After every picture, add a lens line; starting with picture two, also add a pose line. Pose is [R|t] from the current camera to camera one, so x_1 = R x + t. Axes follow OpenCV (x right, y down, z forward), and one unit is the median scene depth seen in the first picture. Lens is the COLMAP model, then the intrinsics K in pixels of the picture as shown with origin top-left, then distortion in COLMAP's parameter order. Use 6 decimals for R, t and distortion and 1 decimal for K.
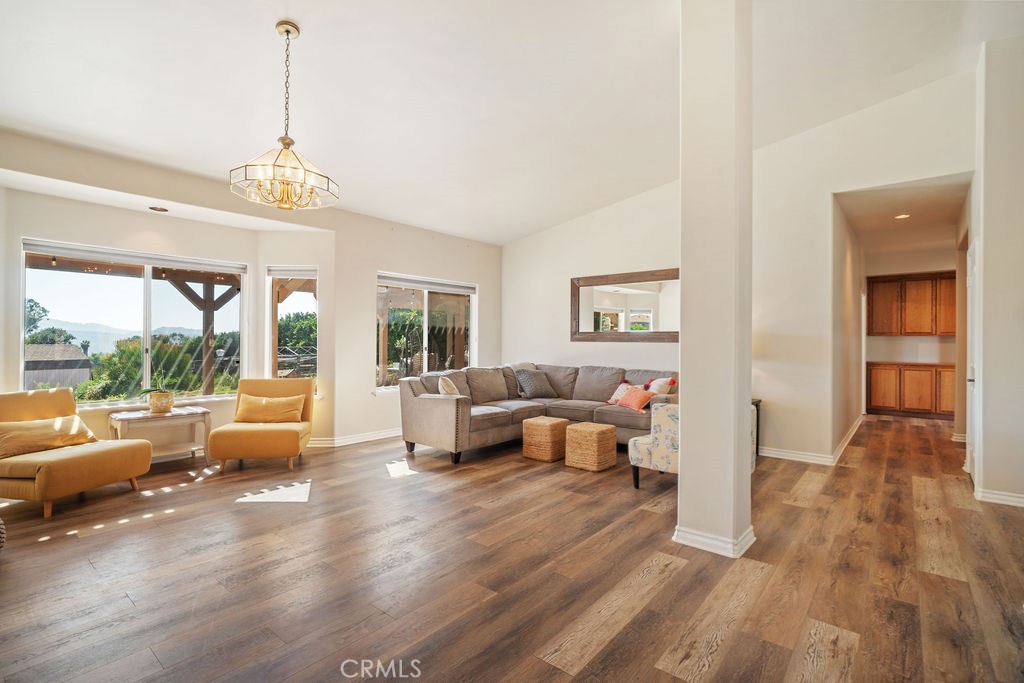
lens RADIAL K [[478.6, 0, 505.4], [0, 478.6, 339.5], [0, 0, 1]] dist [-0.013647, 0.000391]
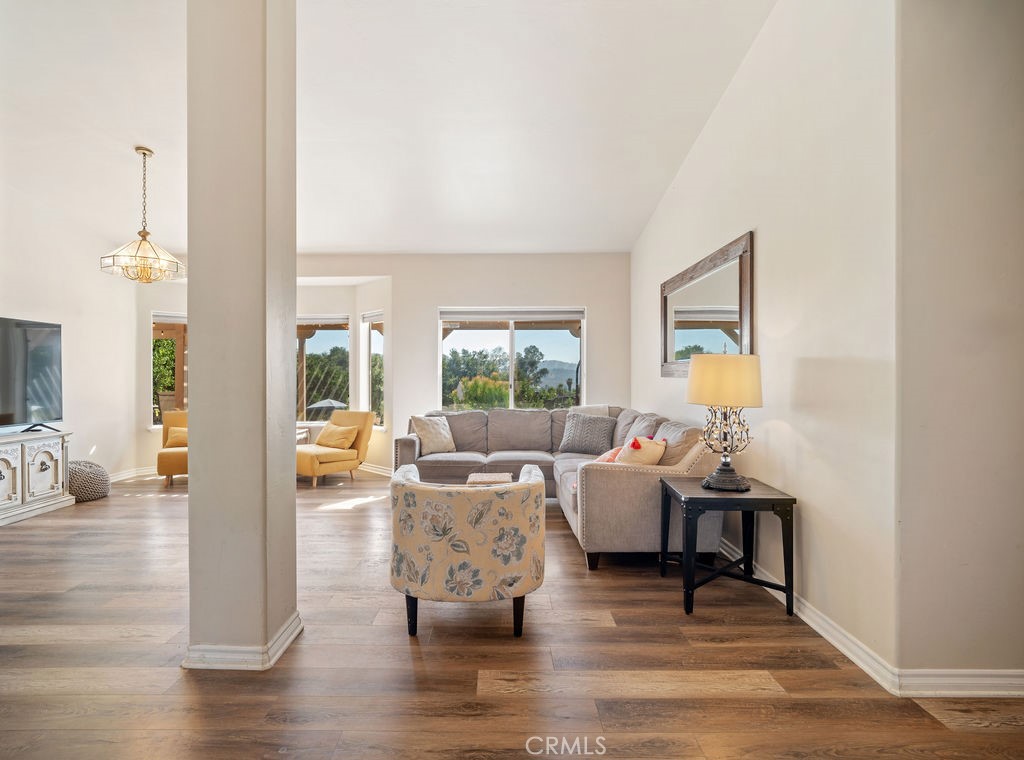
lens RADIAL K [[534.8, 0, 511.4], [0, 534.8, 376.0], [0, 0, 1]] dist [-0.002166, -0.000299]
pose [[0.634475, -0.008171, -0.772900, 0.899030], [0.008006, 0.999960, -0.003998, 0.007639], [0.772902, -0.003651, 0.634515, 0.532299]]
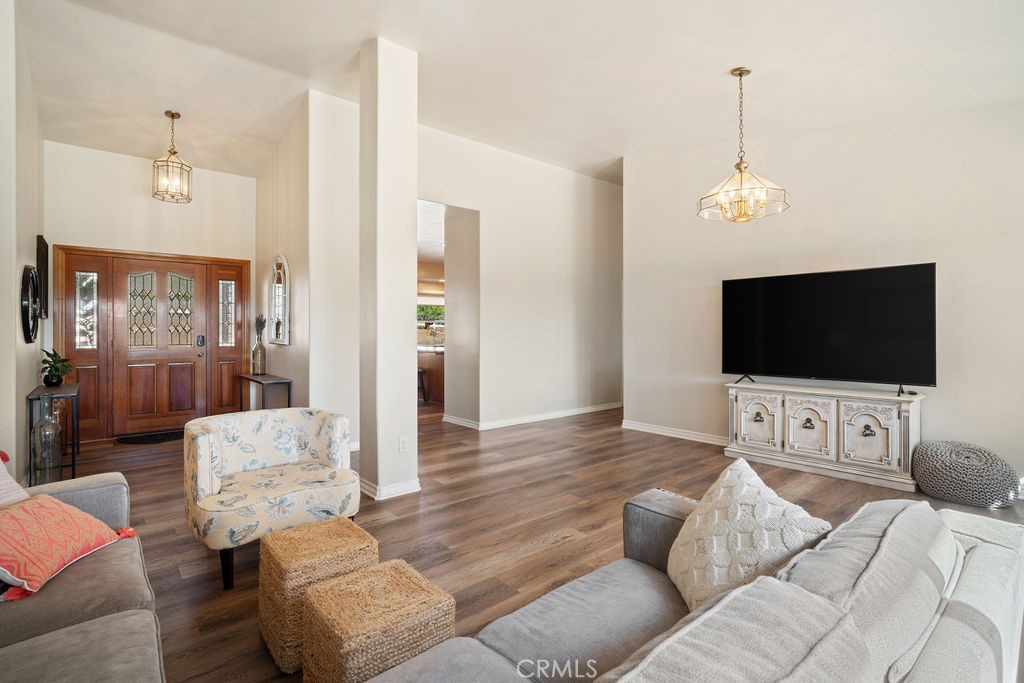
lens RADIAL K [[478.6, 0, 505.4], [0, 478.6, 339.5], [0, 0, 1]] dist [-0.013647, 0.000391]
pose [[-0.987420, -0.006488, 0.157986, -0.042954], [-0.004883, 0.999932, 0.010546, 0.006878], [-0.158044, 0.009642, -0.987385, 1.451441]]
